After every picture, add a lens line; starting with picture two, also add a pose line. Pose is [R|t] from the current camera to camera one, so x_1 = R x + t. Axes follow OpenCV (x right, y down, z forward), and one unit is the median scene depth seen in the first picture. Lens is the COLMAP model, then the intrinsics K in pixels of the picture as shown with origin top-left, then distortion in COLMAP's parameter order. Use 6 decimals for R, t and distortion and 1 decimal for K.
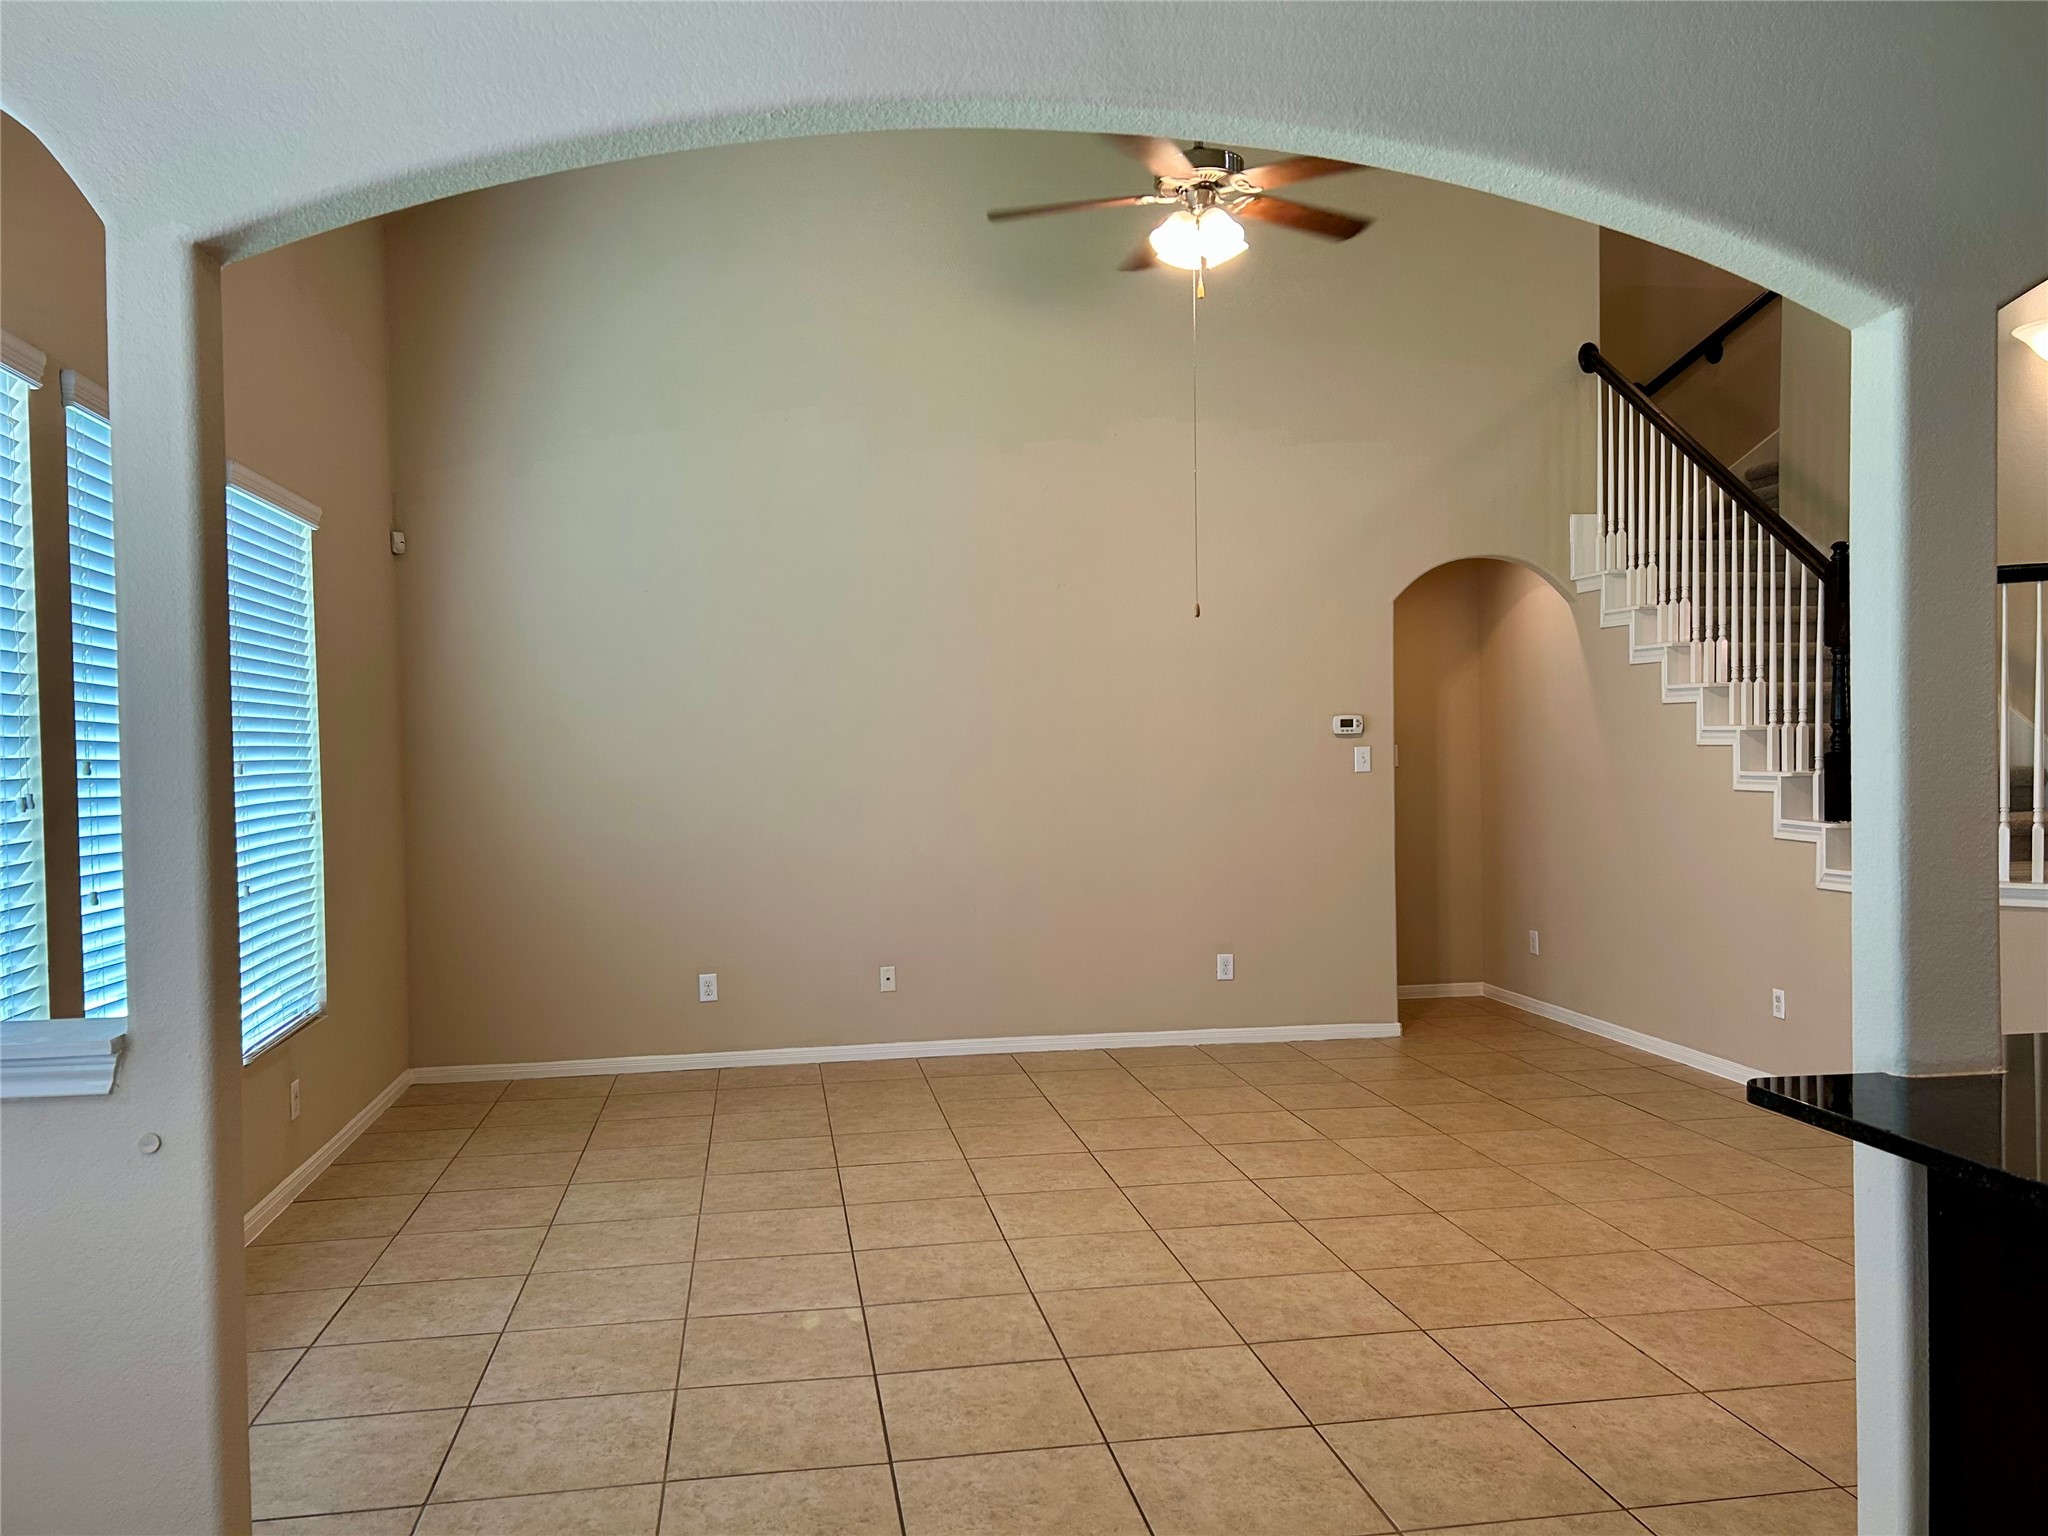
lens RADIAL K [[1544.3, 0, 1019.4], [0, 1544.3, 768.3], [0, 0, 1]] dist [0.074001, -0.067038]
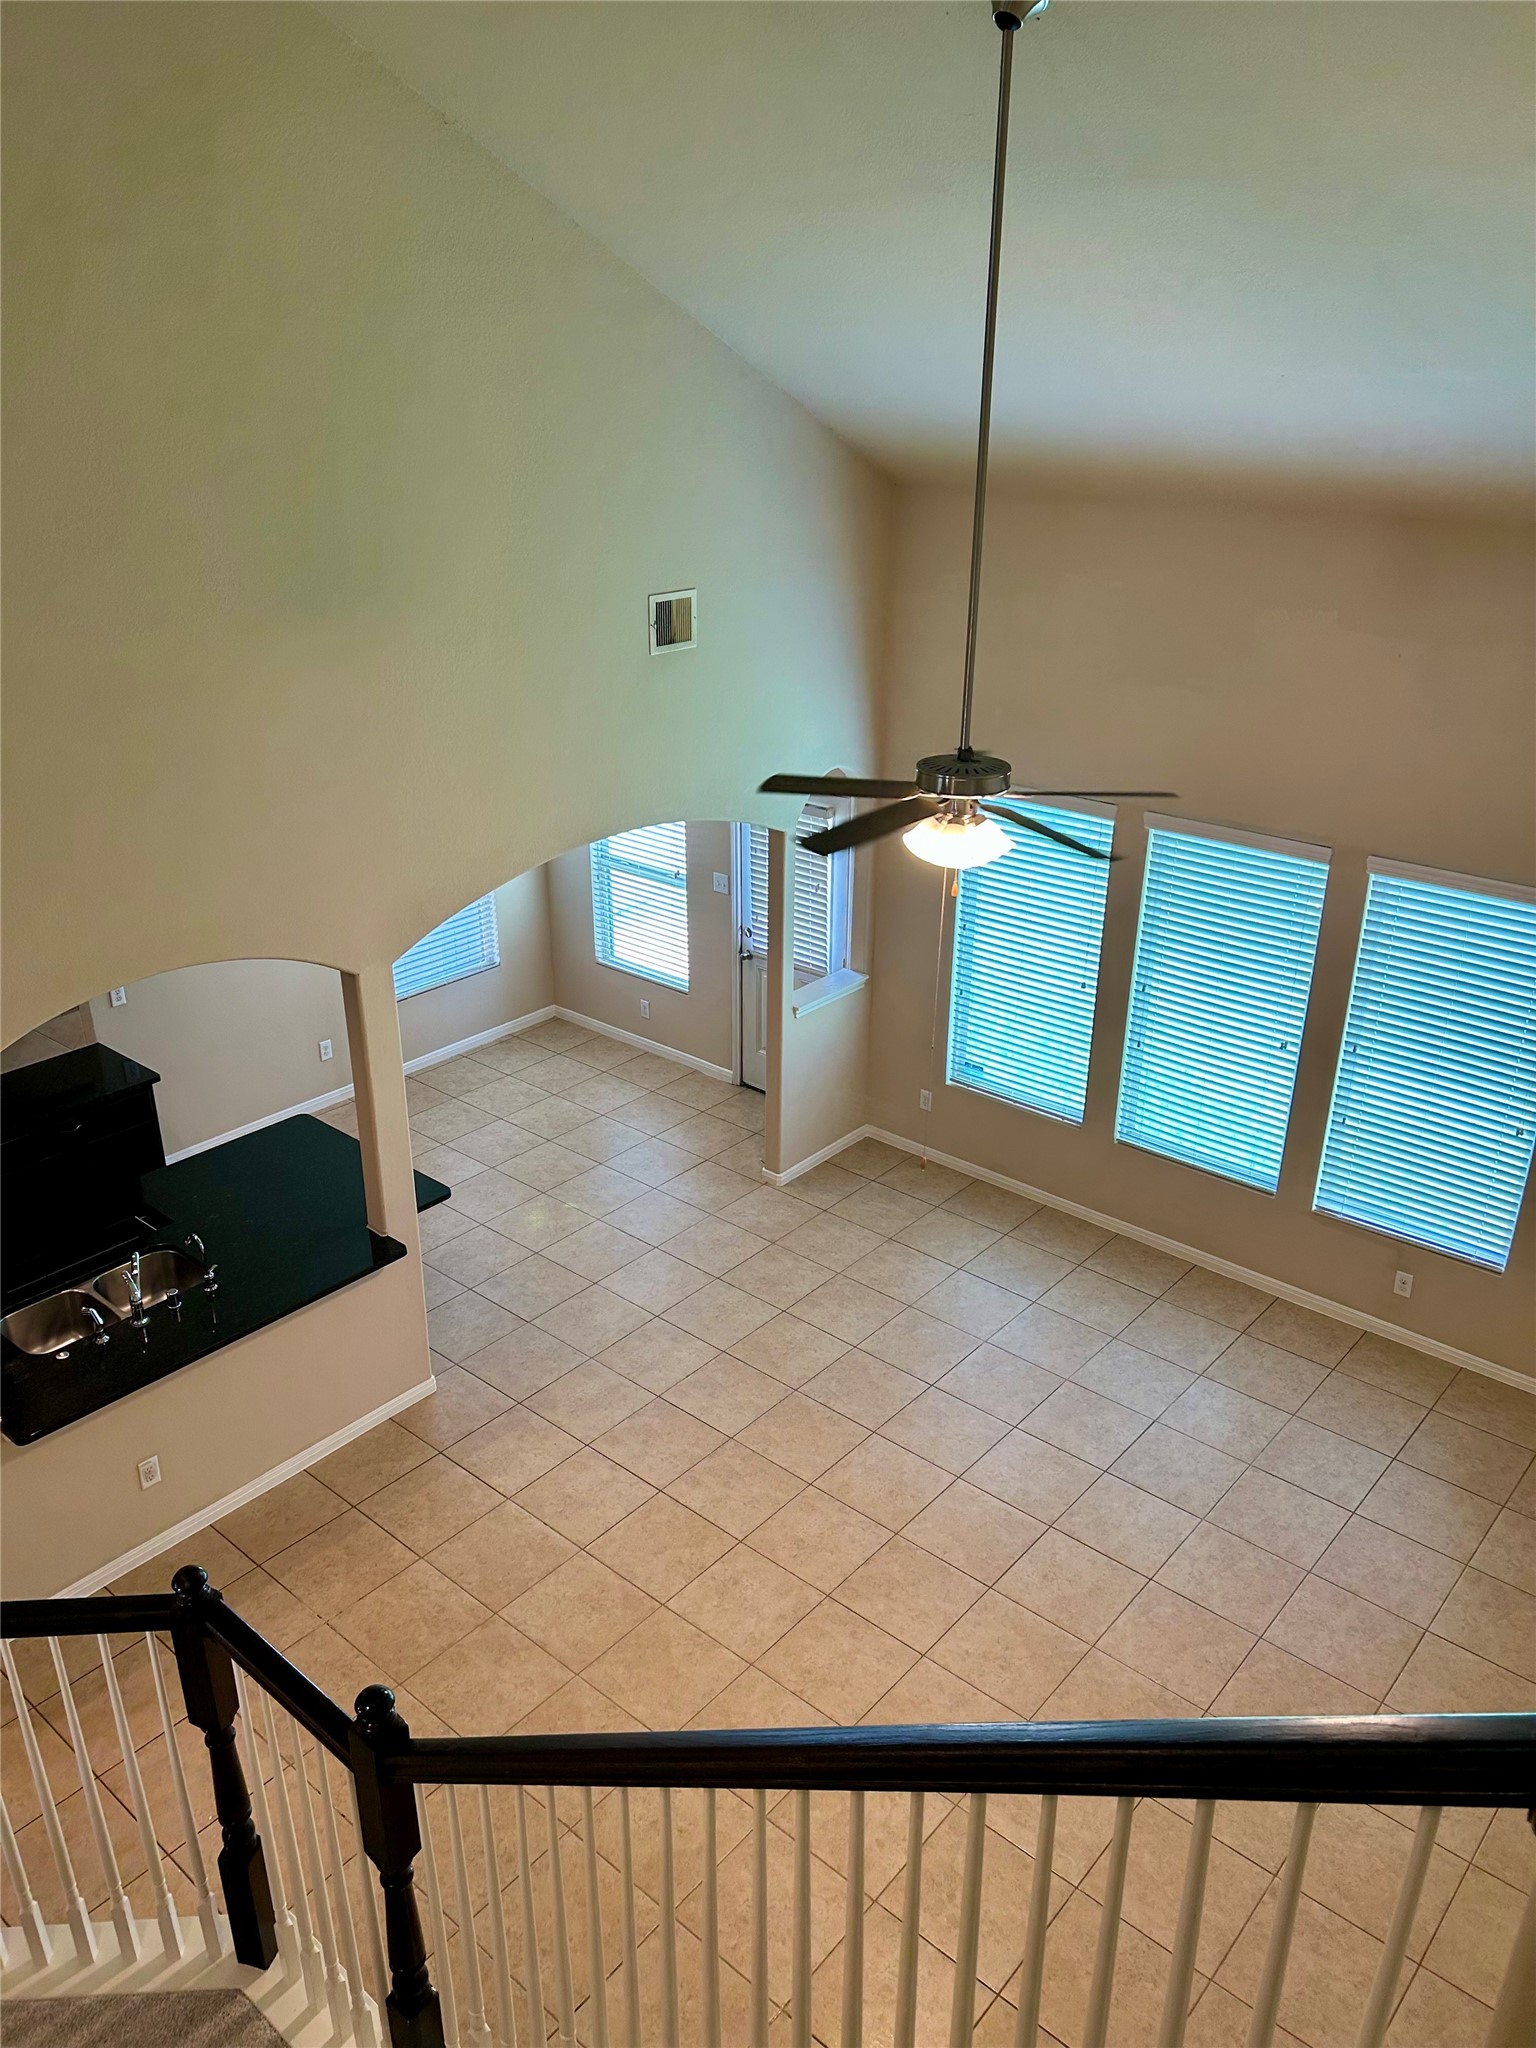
lens RADIAL K [[1544.3, 0, 771.0], [0, 1544.3, 1029.1], [0, 0, 1]] dist [0.074001, -0.067038]
pose [[-0.767246, 0.269546, -0.581962, 0.719455], [-0.000647, 0.907070, 0.420979, -0.576222], [0.641353, 0.323371, -0.695771, 1.480322]]
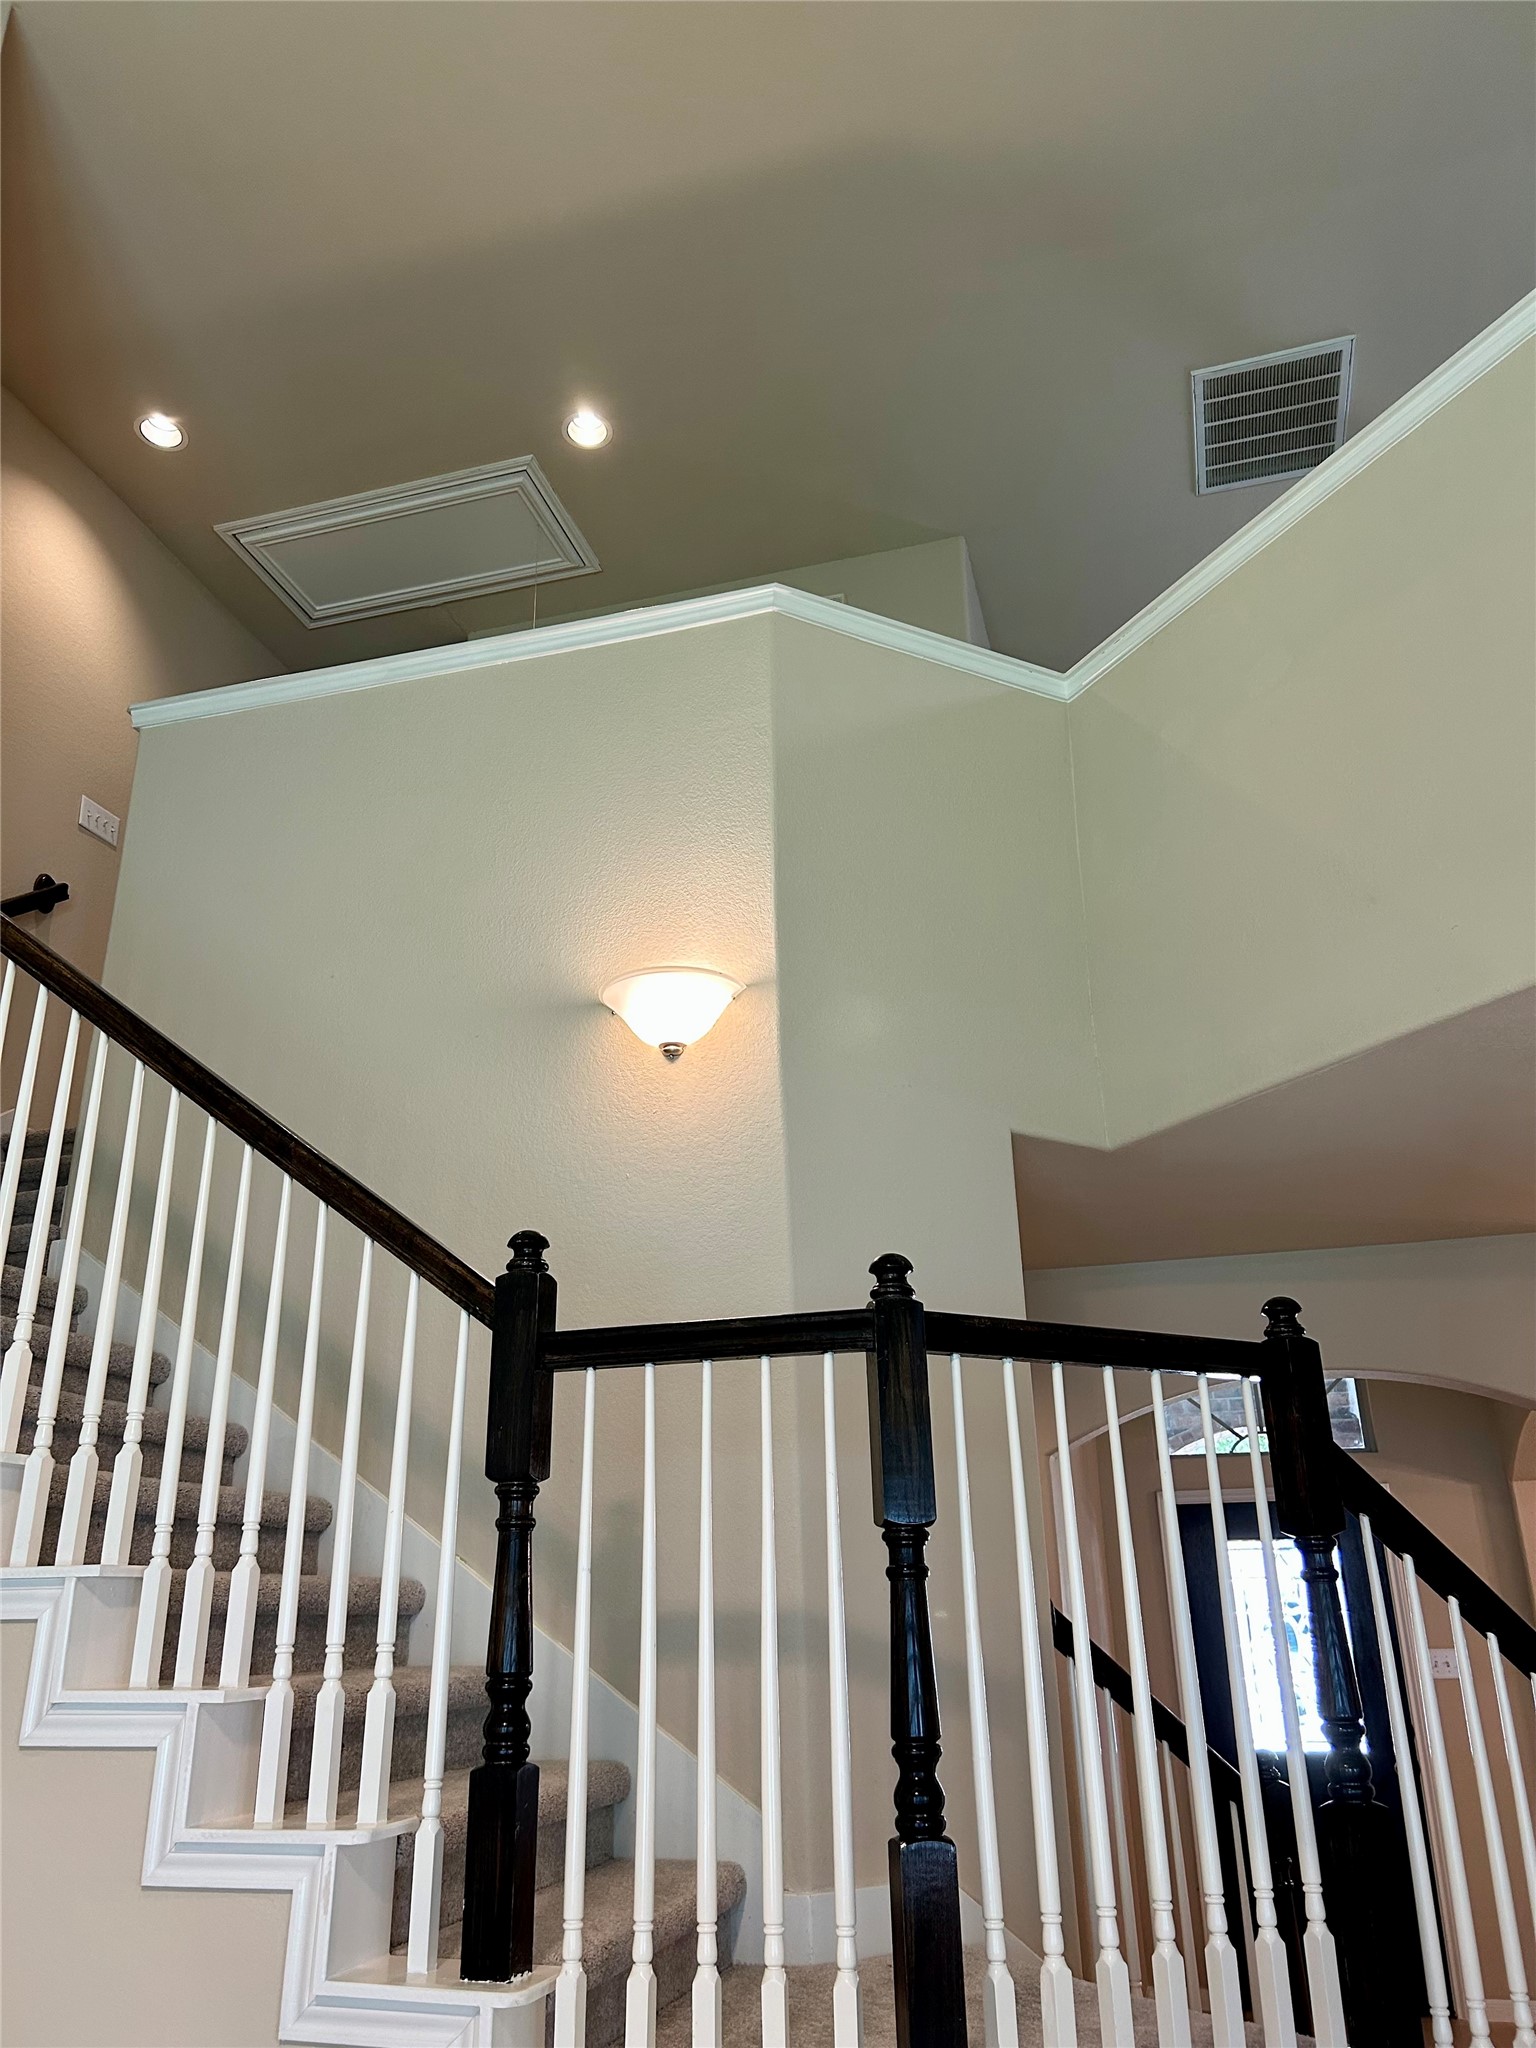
lens RADIAL K [[1544.3, 0, 753.4], [0, 1544.3, 1020.7], [0, 0, 1]] dist [0.074001, -0.067038]
pose [[0.445000, 0.333350, 0.831175, 0.188655], [0.020407, 0.924122, -0.381553, -0.034982], [-0.895298, 0.186753, 0.404432, 0.840138]]
